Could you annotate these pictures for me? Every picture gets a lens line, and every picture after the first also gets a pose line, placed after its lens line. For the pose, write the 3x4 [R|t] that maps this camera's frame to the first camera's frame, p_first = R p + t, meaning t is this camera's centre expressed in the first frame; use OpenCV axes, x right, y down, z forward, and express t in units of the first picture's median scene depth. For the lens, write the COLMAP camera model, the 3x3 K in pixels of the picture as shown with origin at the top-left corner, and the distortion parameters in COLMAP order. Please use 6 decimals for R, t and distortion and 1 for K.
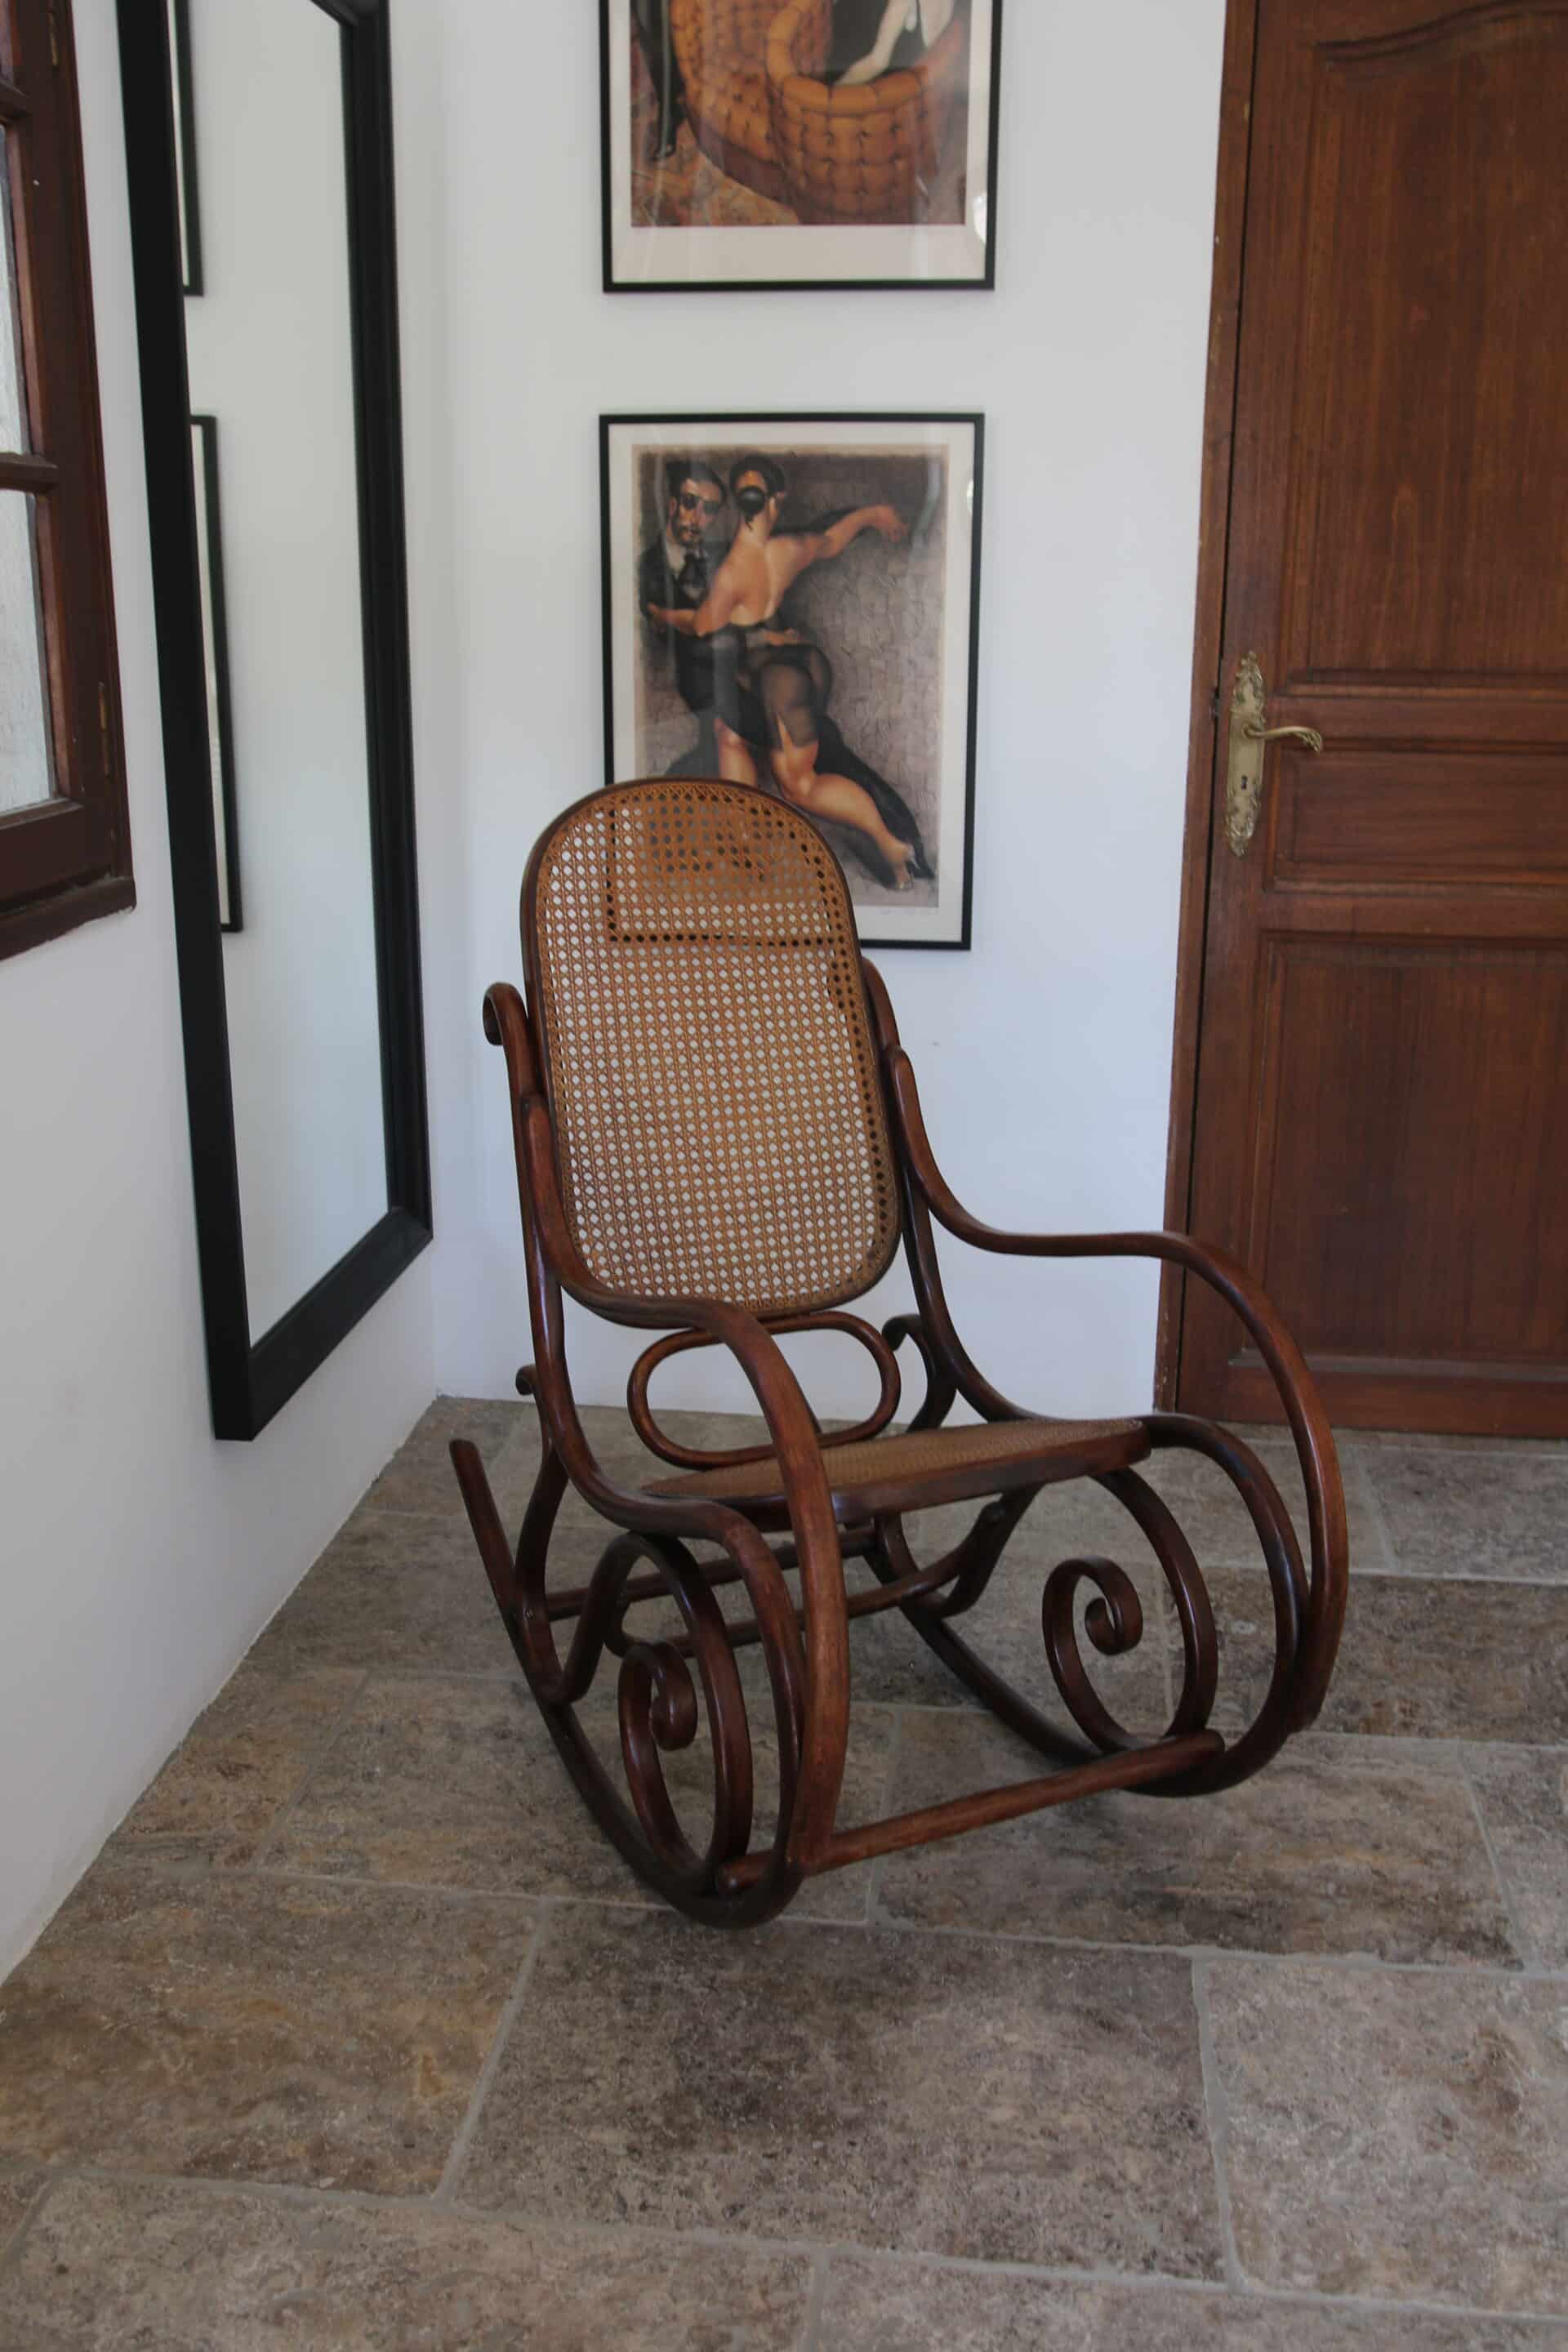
lens RADIAL K [[2100.9, 0, 766.1], [0, 2100.9, 1205.0], [0, 0, 1]] dist [-0.066091, 0.082595]
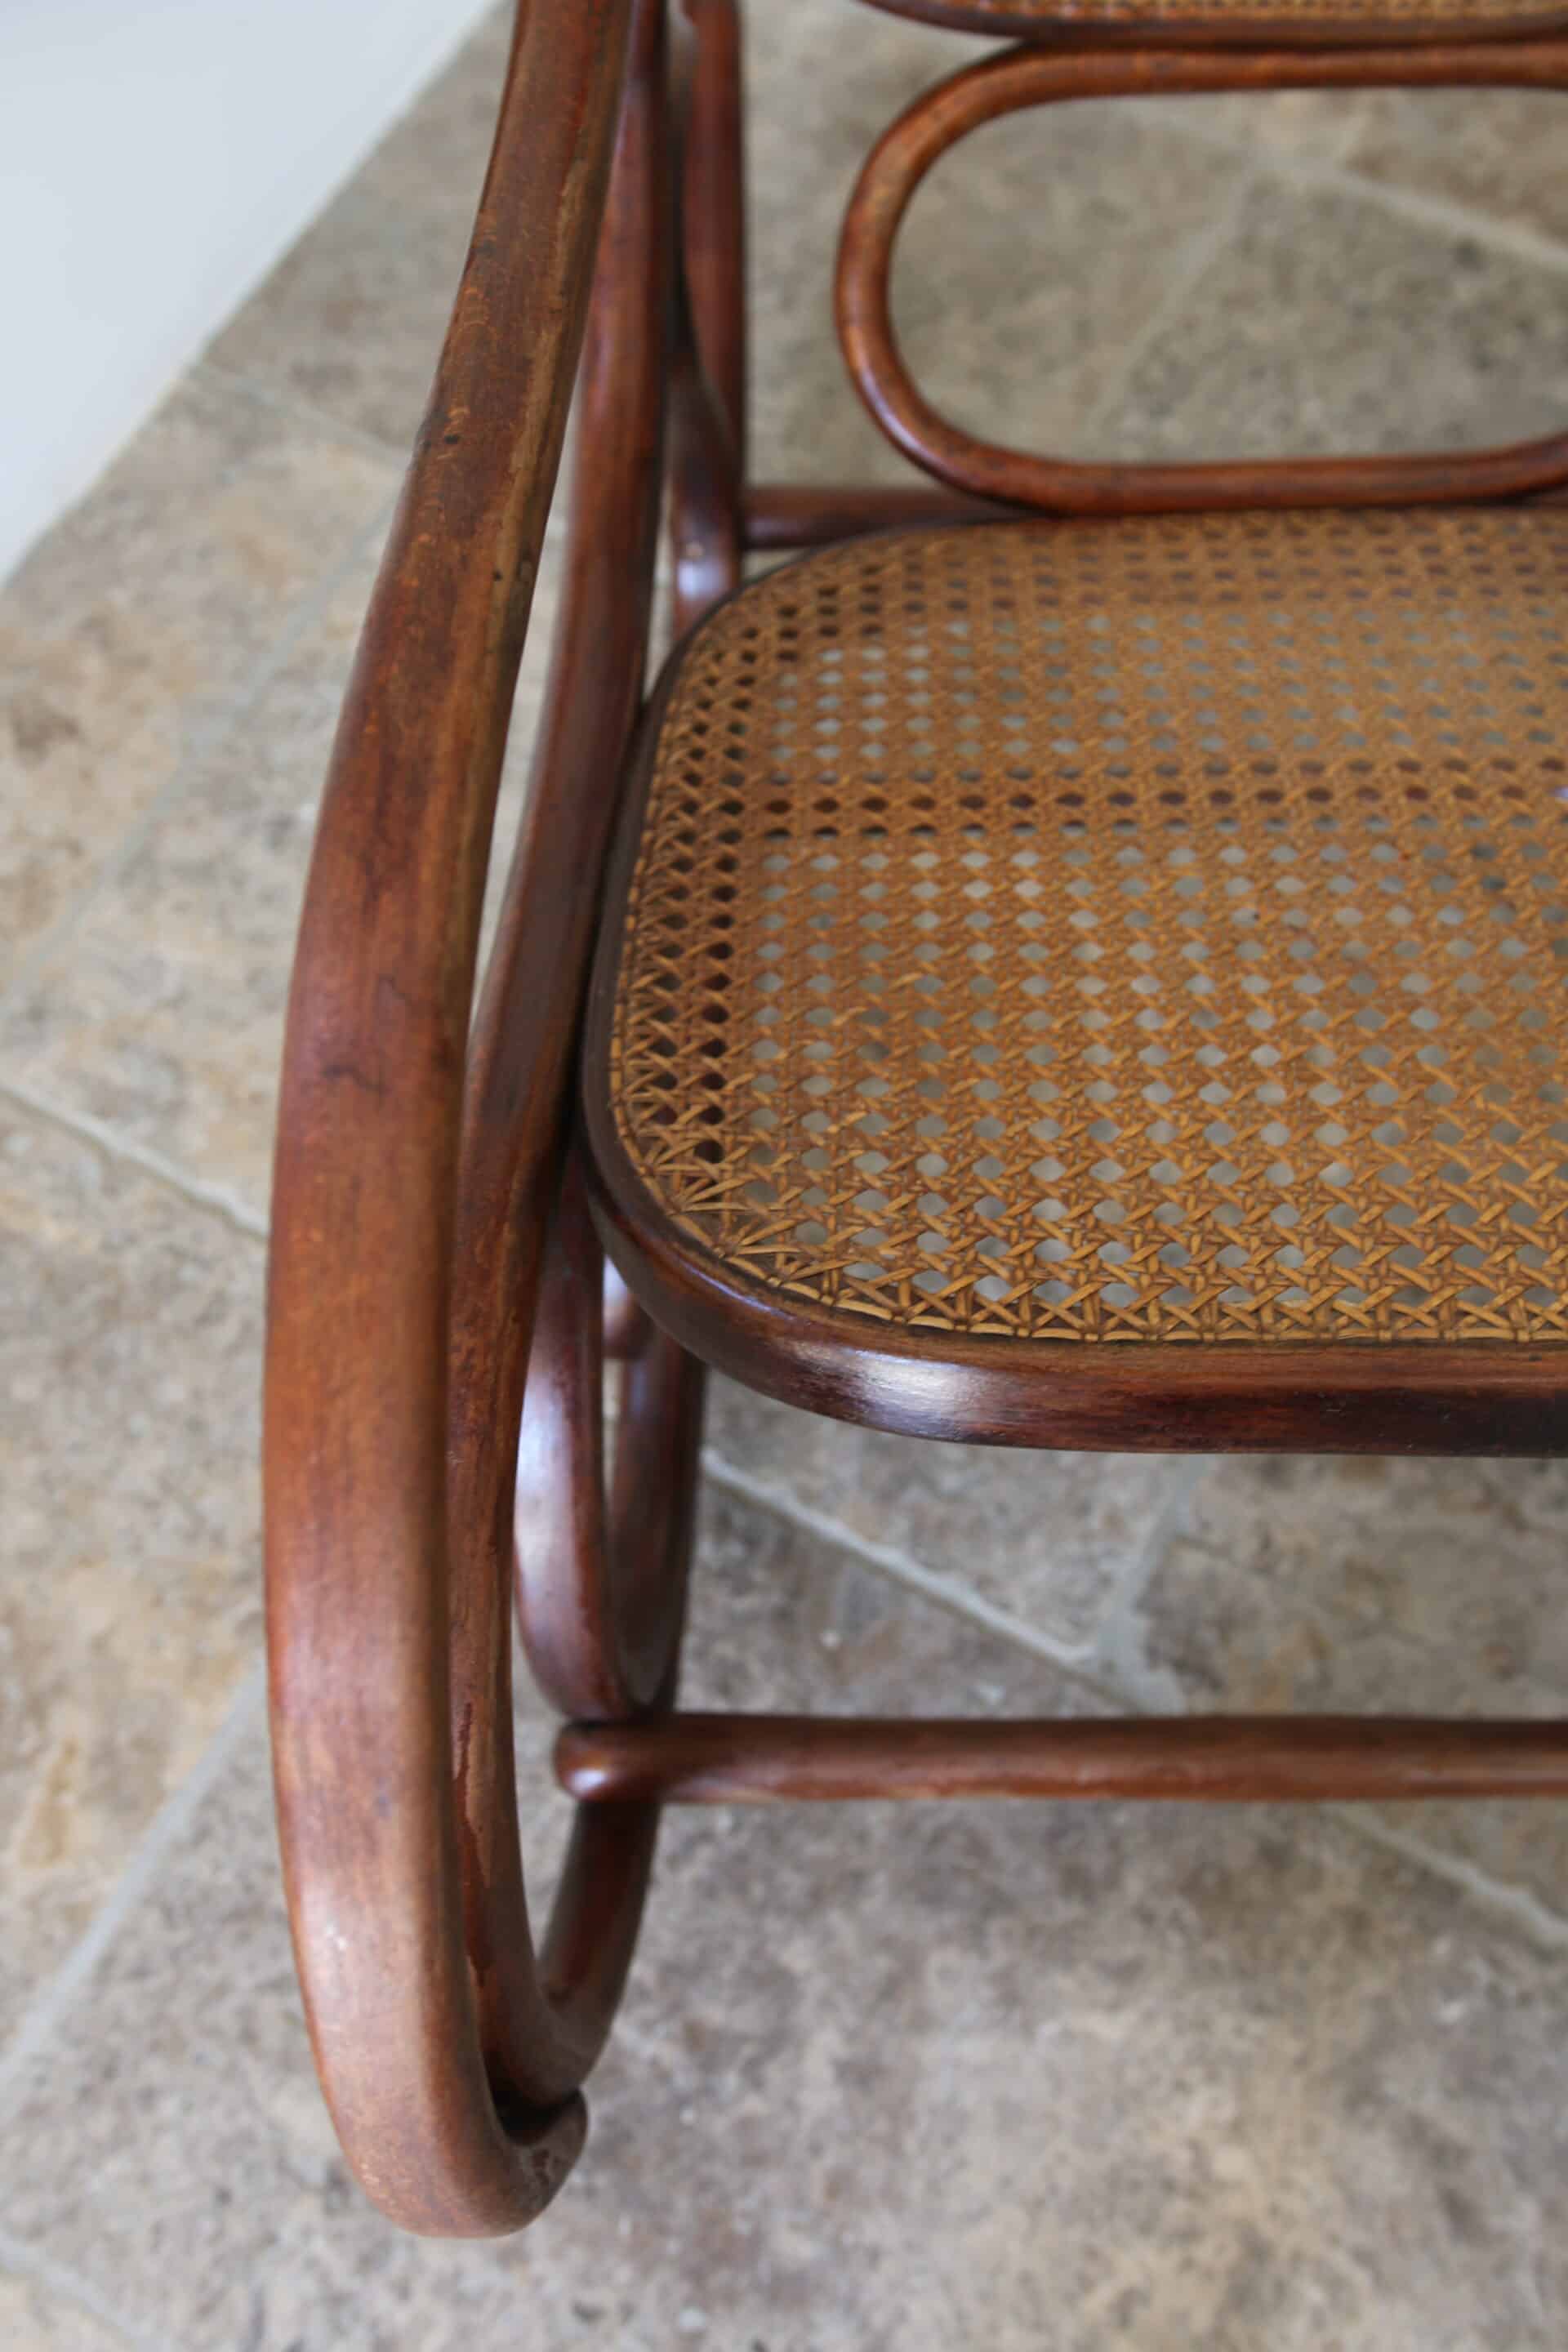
lens RADIAL K [[2475.8, 0, 789.7], [0, 2475.8, 1164.4], [0, 0, 1]] dist [0.011577, 0.000000]
pose [[0.922662, 0.322613, -0.211222, 0.067132], [-0.055310, 0.652821, 0.755490, -0.123041], [0.381622, -0.685380, 0.620177, 0.712258]]
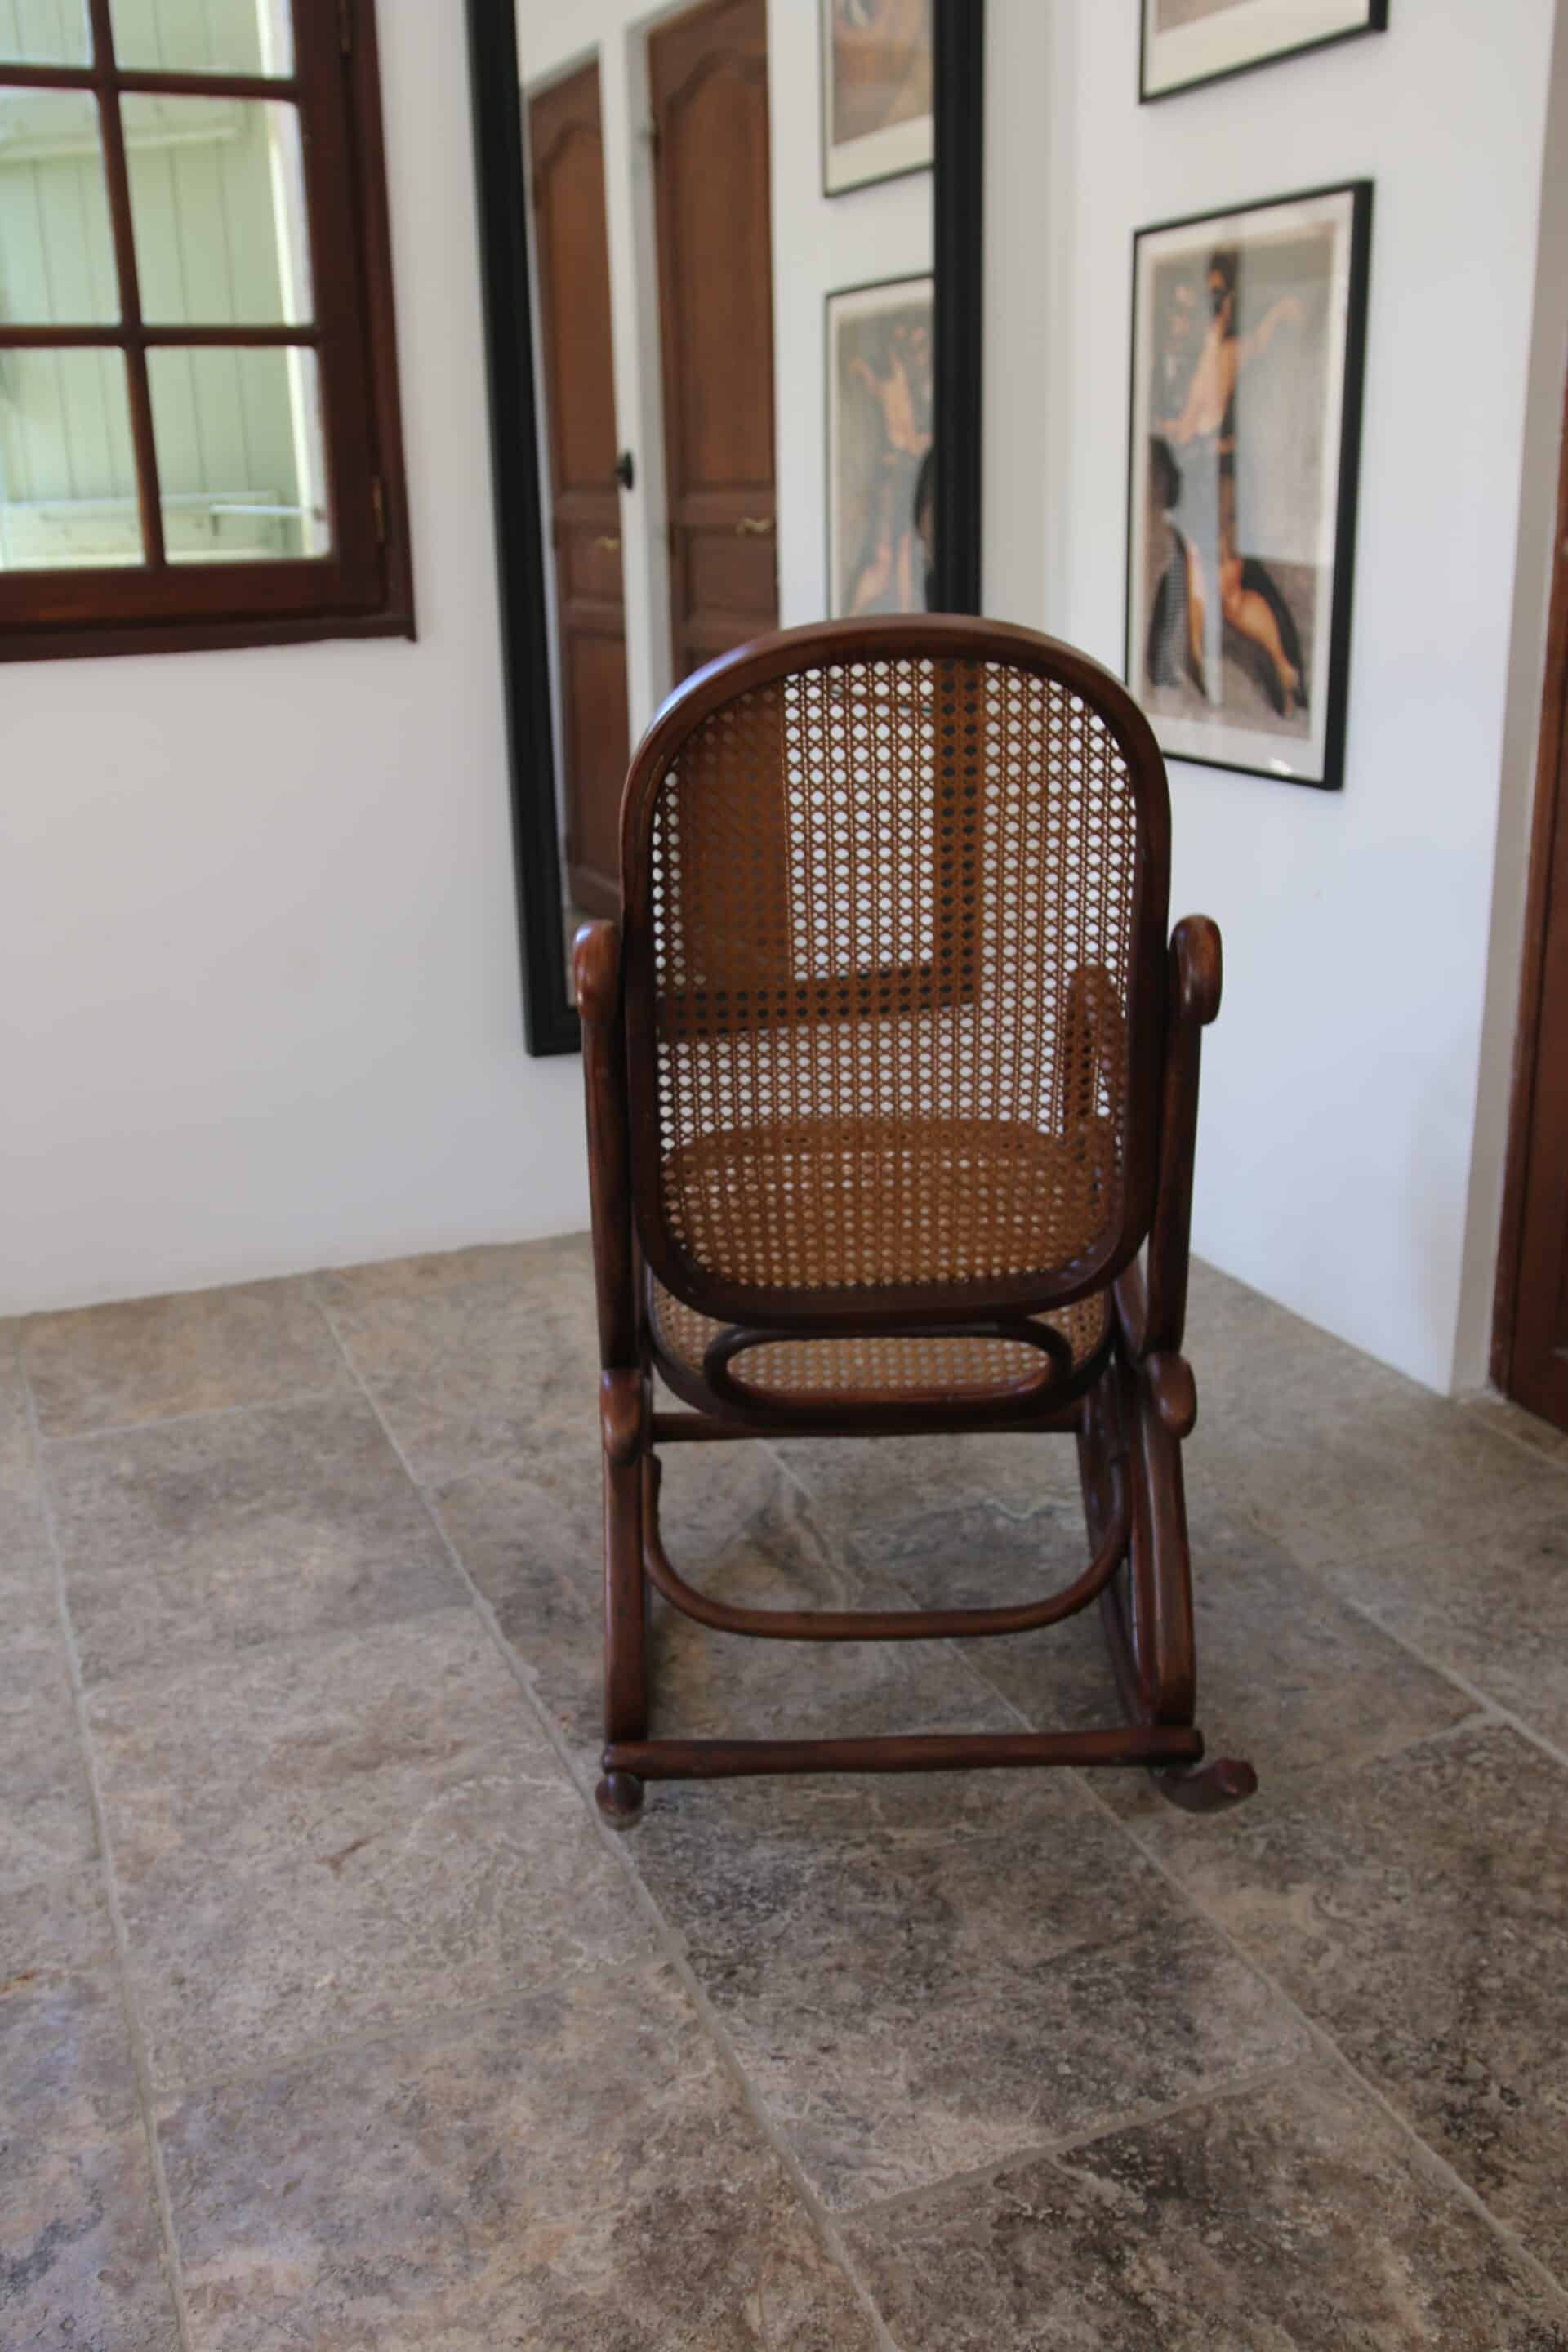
lens RADIAL K [[2100.9, 0, 771.6], [0, 2100.9, 1195.7], [0, 0, 1]] dist [-0.066091, 0.082595]
pose [[0.490161, 0.262433, -0.831187, 1.124995], [-0.227945, 0.959006, 0.168367, -0.074457], [0.841298, 0.106938, 0.529888, 0.496447]]
